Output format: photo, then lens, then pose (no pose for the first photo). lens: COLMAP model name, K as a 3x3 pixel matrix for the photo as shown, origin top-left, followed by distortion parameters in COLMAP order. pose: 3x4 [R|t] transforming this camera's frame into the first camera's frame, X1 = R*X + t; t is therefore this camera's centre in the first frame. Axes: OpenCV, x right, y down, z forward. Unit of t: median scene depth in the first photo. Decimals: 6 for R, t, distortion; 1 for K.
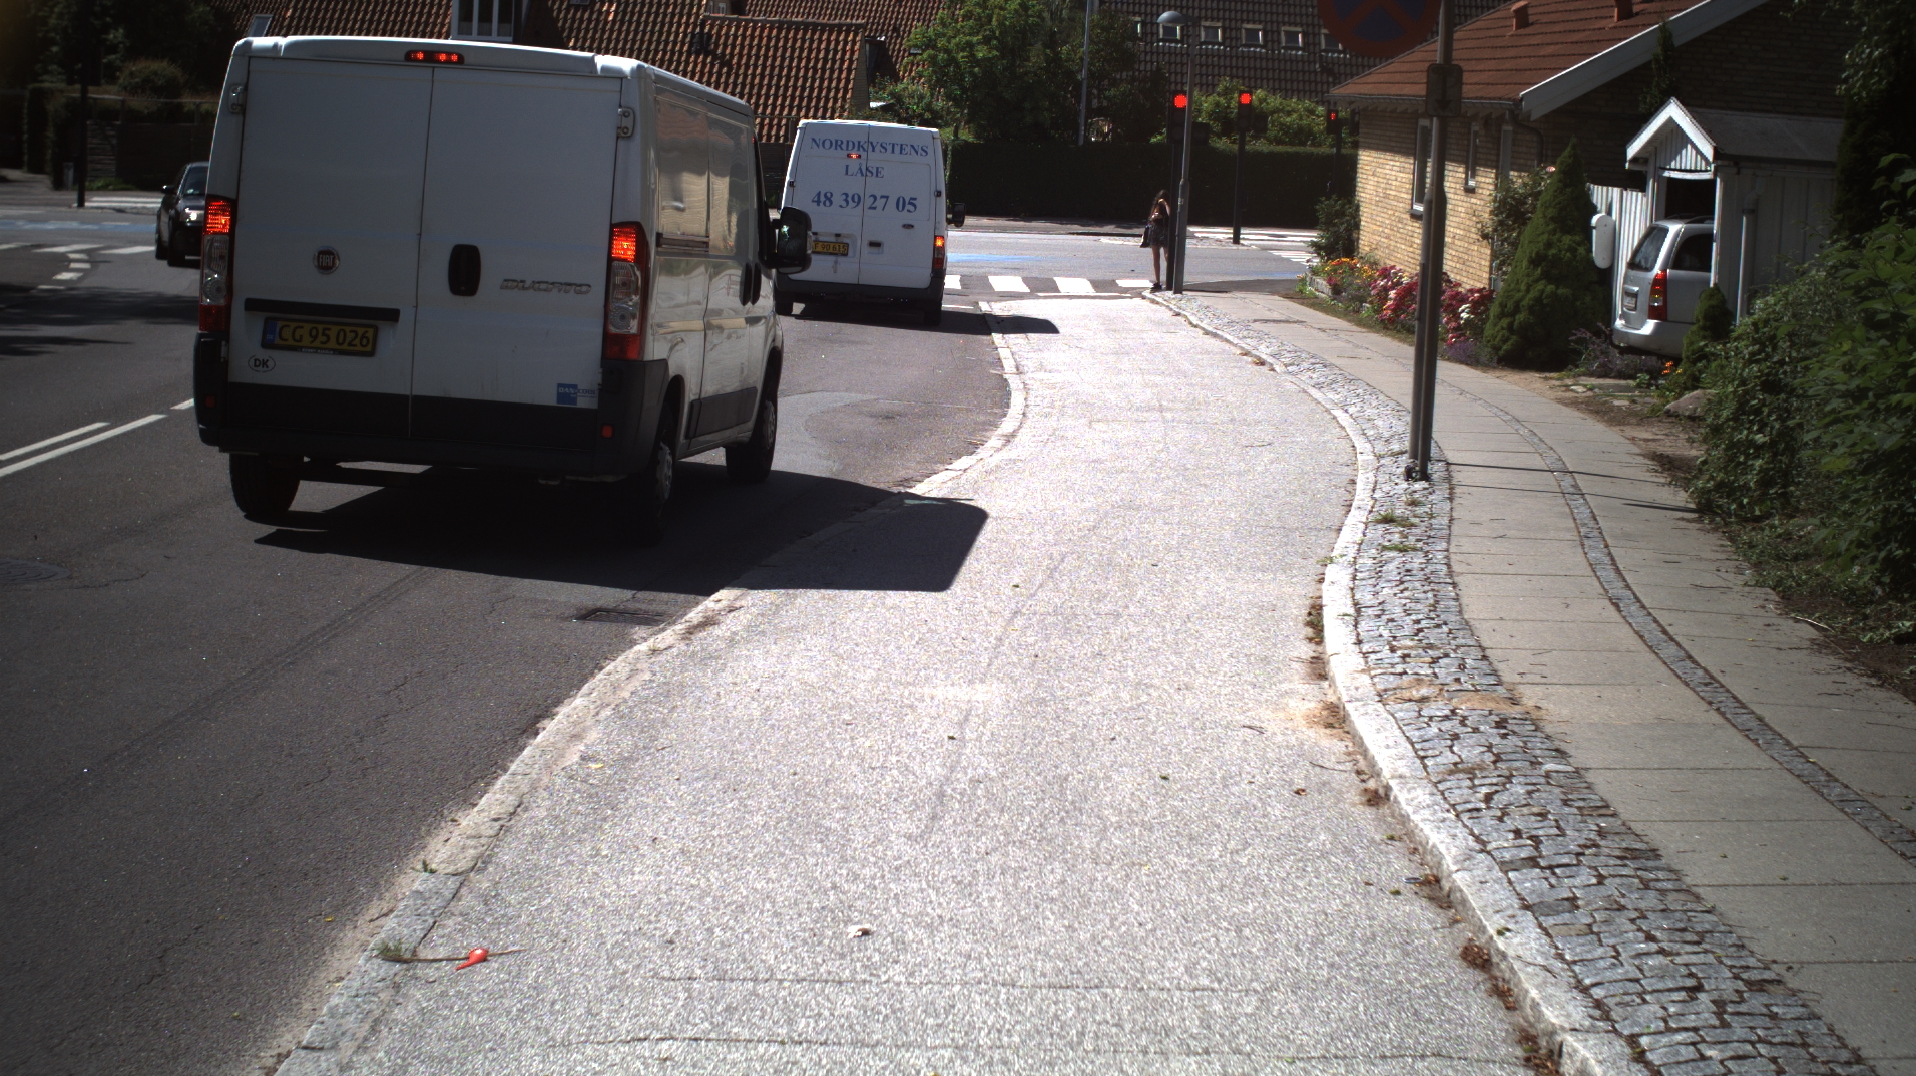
lens RADIAL K [[3479.8, 0, 958.0], [0, 3479.8, 538.0], [0, 0, 1]] dist [-0.297387, 0.461245]
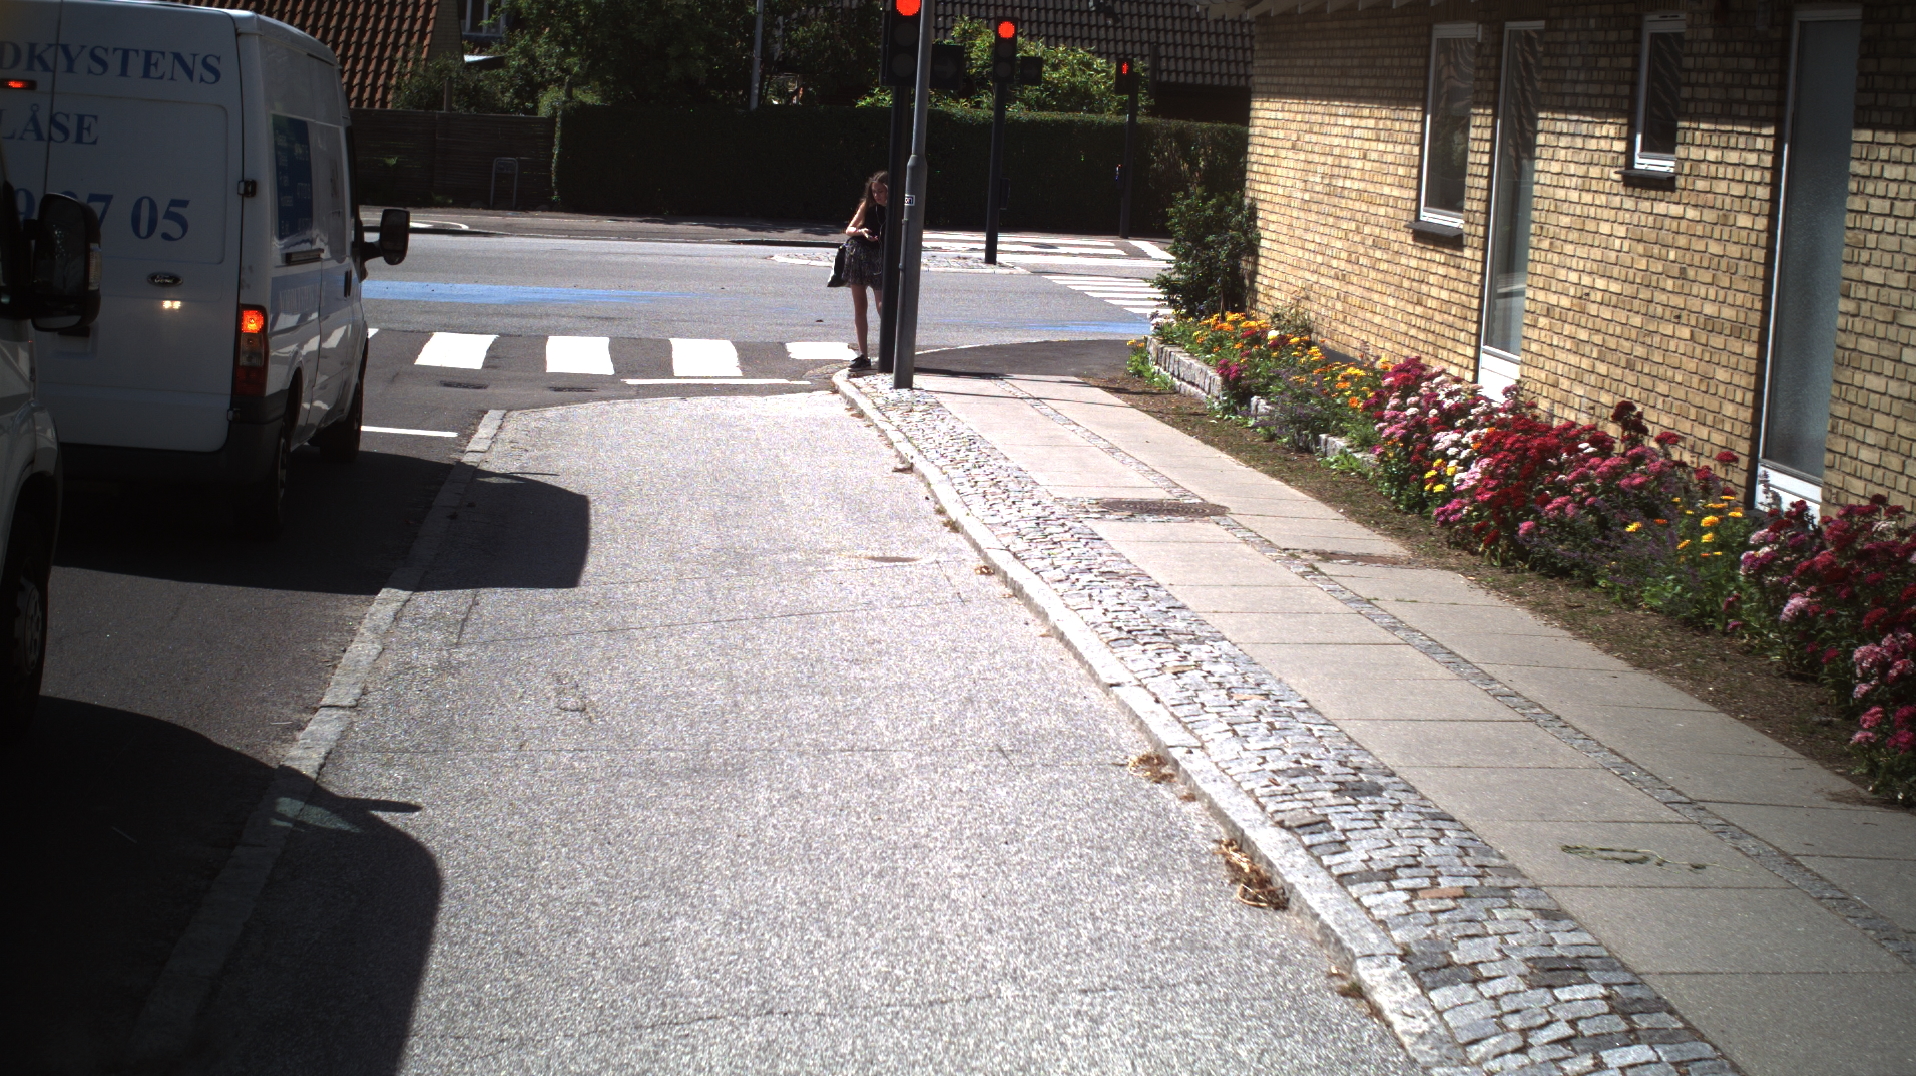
lens RADIAL K [[3479.8, 0, 958.0], [0, 3479.8, 538.0], [0, 0, 1]] dist [-0.297387, 0.461245]
pose [[0.996570, -0.002160, 0.082724, 0.029914], [0.001828, 0.999990, 0.004086, -0.050399], [-0.082732, -0.003921, 0.996564, 0.500695]]
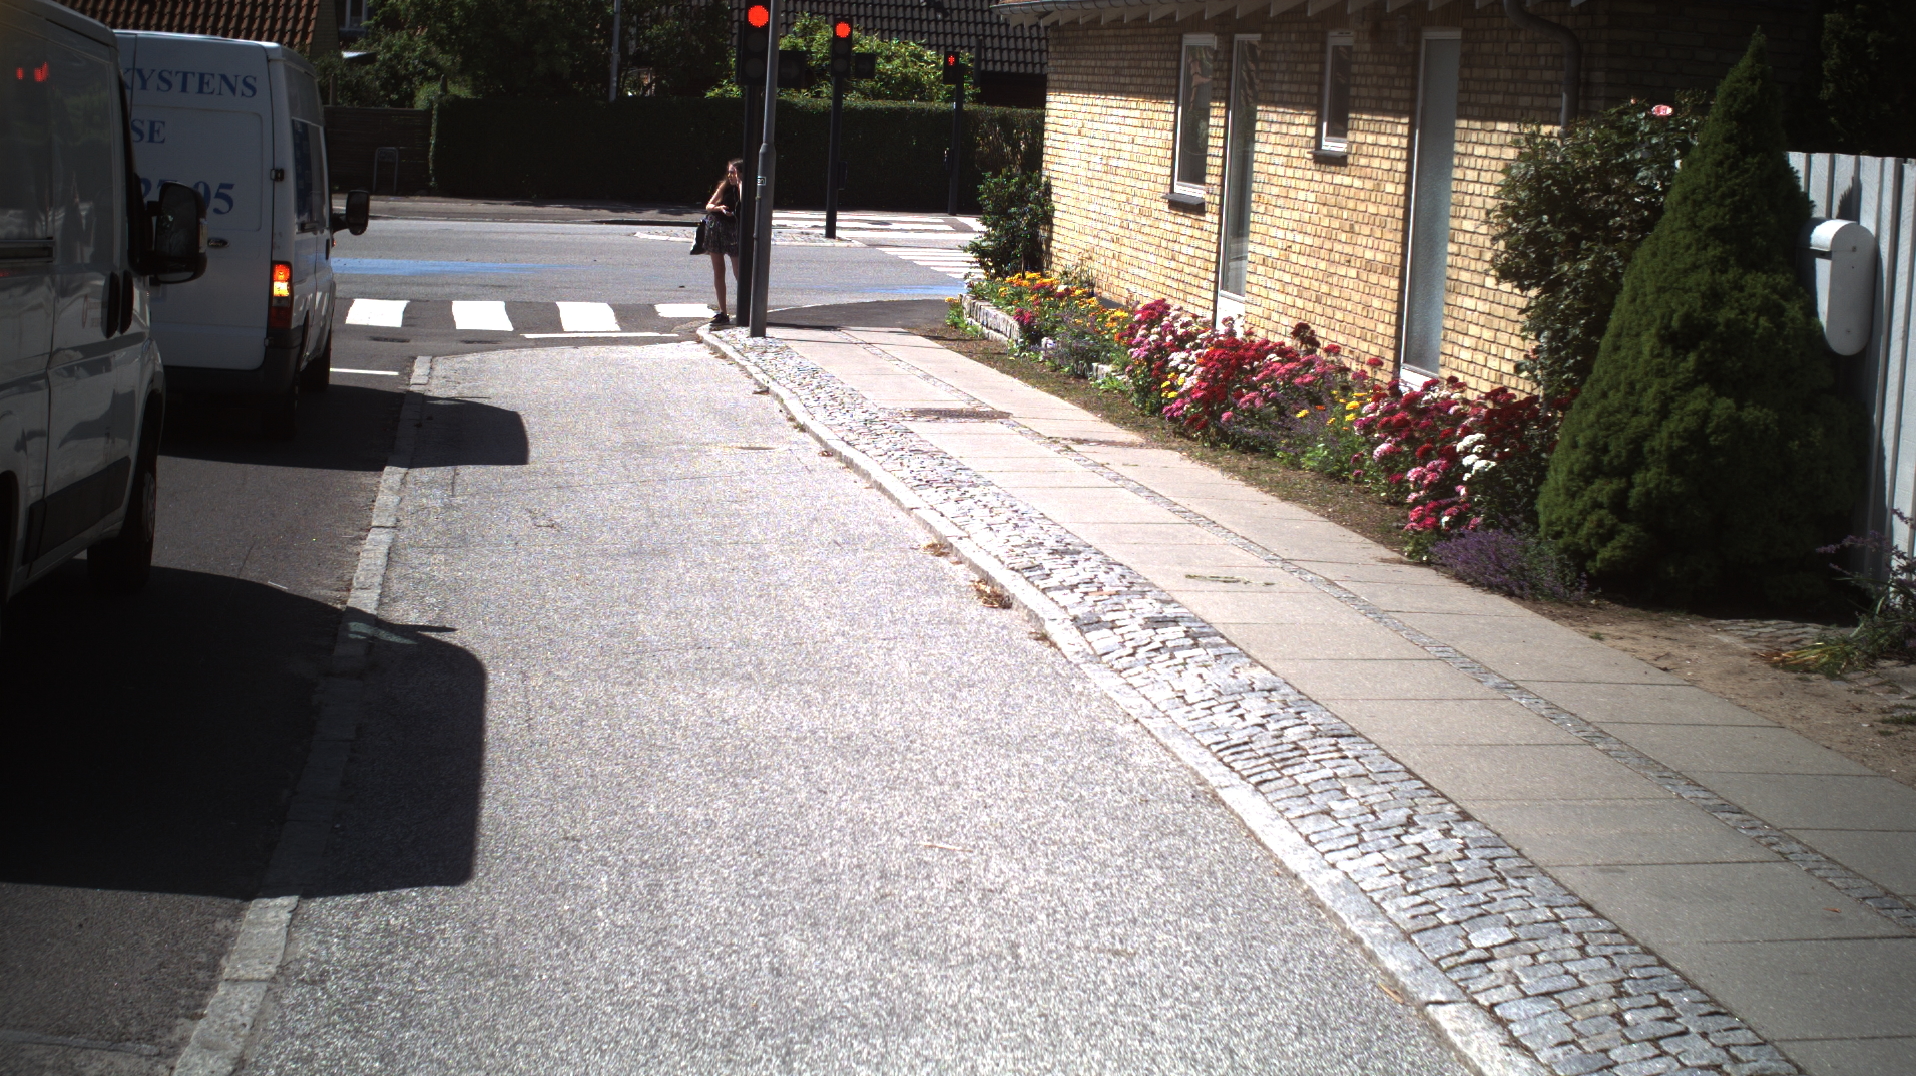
lens RADIAL K [[3479.8, 0, 958.0], [0, 3479.8, 538.0], [0, 0, 1]] dist [-0.297387, 0.461245]
pose [[0.991811, -0.014738, 0.126863, 0.021204], [0.013661, 0.999863, 0.009357, -0.040418], [-0.126983, -0.007548, 0.991876, 0.400001]]
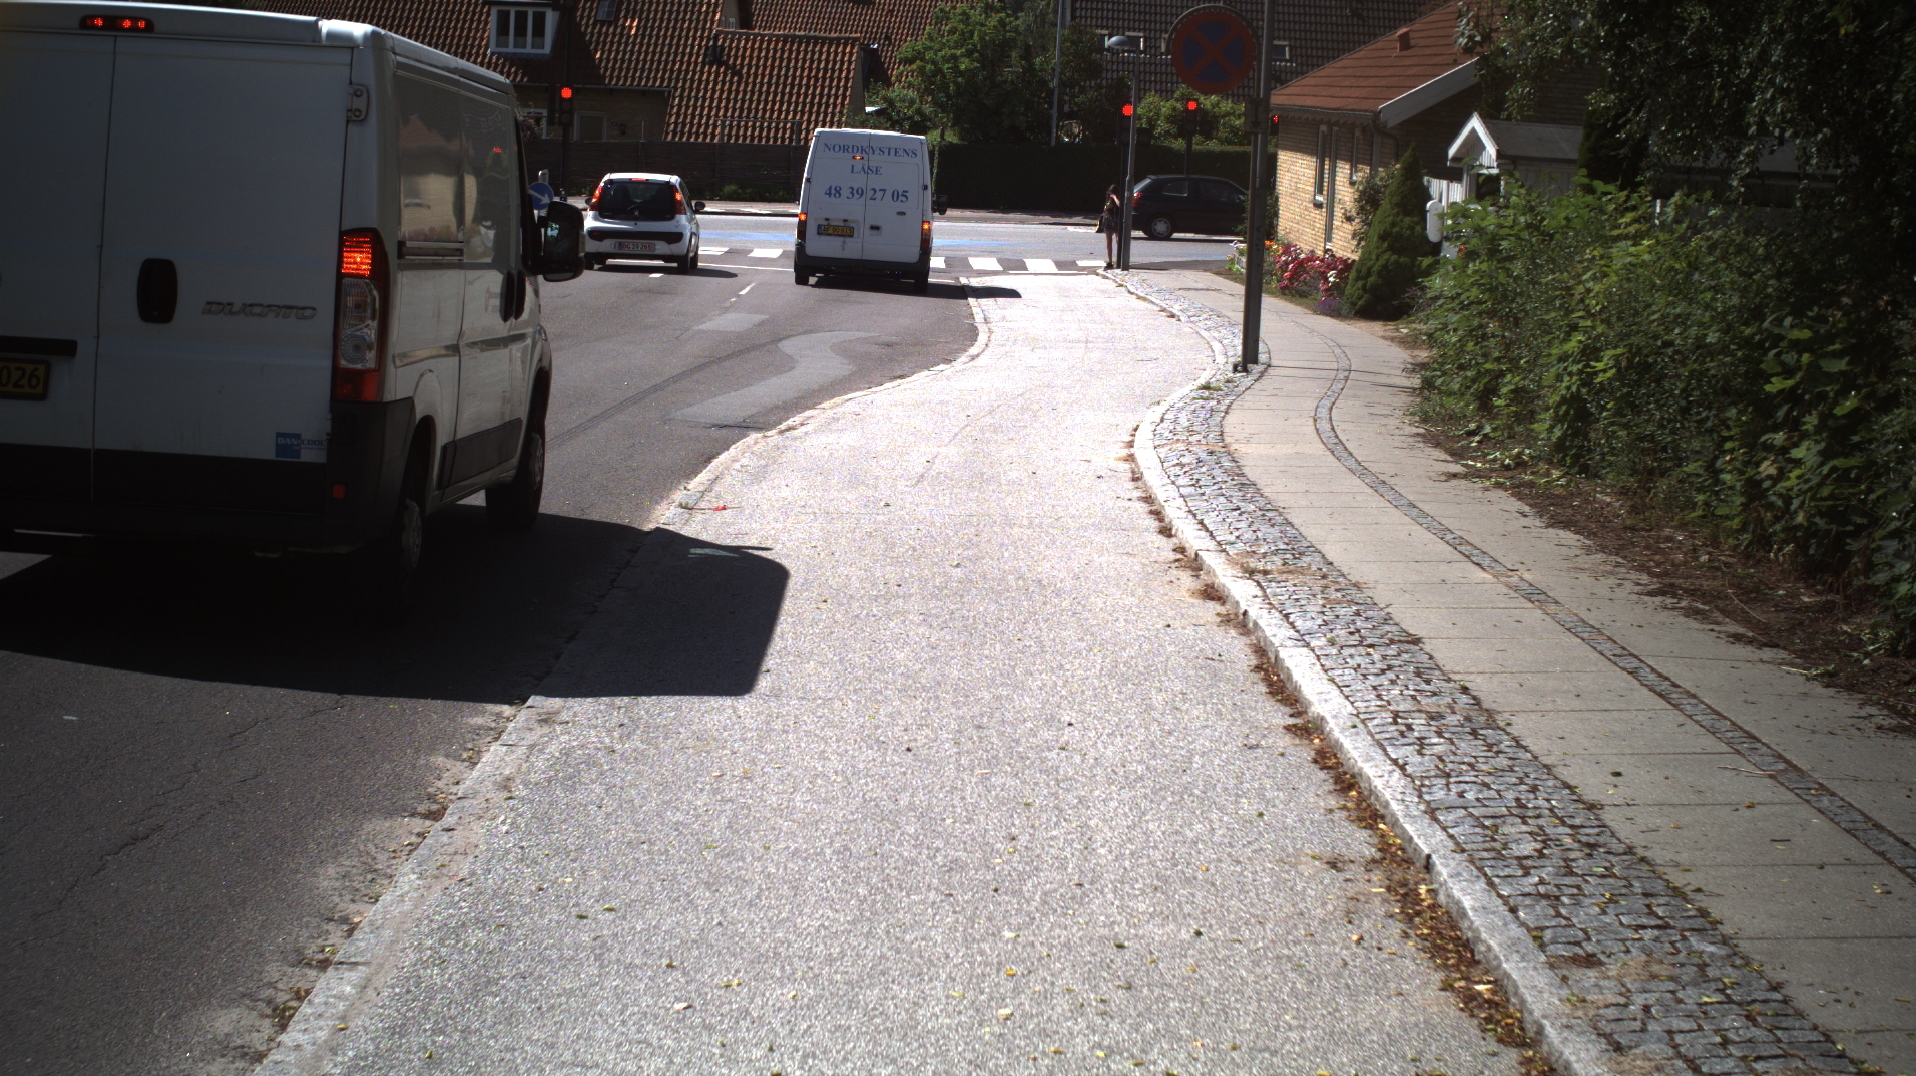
lens RADIAL K [[3479.8, 0, 958.0], [0, 3479.8, 538.0], [0, 0, 1]] dist [-0.297387, 0.461245]
pose [[0.999994, -0.002531, 0.002547, 0.002098], [0.002529, 0.999997, 0.000769, 0.020946], [-0.002549, -0.000763, 0.999996, -0.200305]]
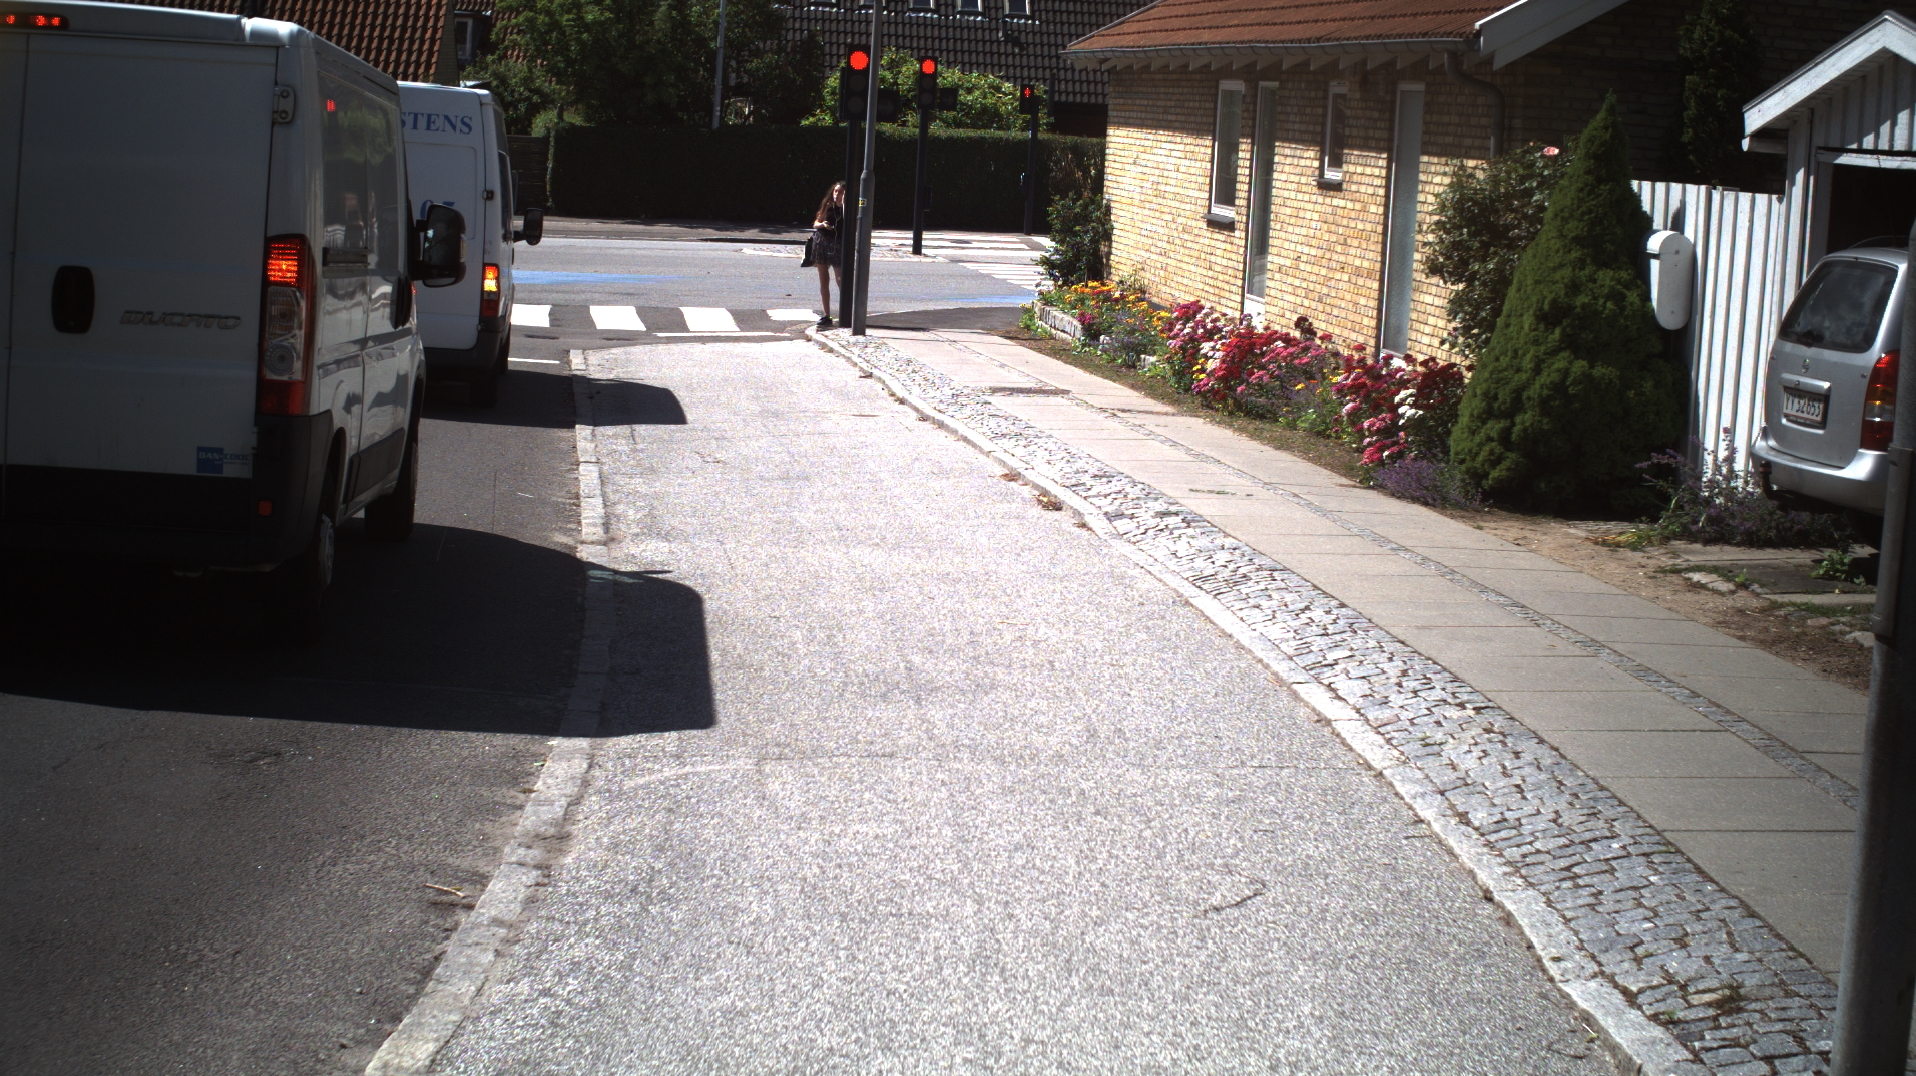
lens RADIAL K [[3479.8, 0, 958.0], [0, 3479.8, 538.0], [0, 0, 1]] dist [-0.297387, 0.461245]
pose [[0.994430, -0.009547, 0.104963, 0.009505], [0.009342, 0.999953, 0.002446, -0.030745], [-0.104981, -0.001451, 0.994473, 0.300075]]
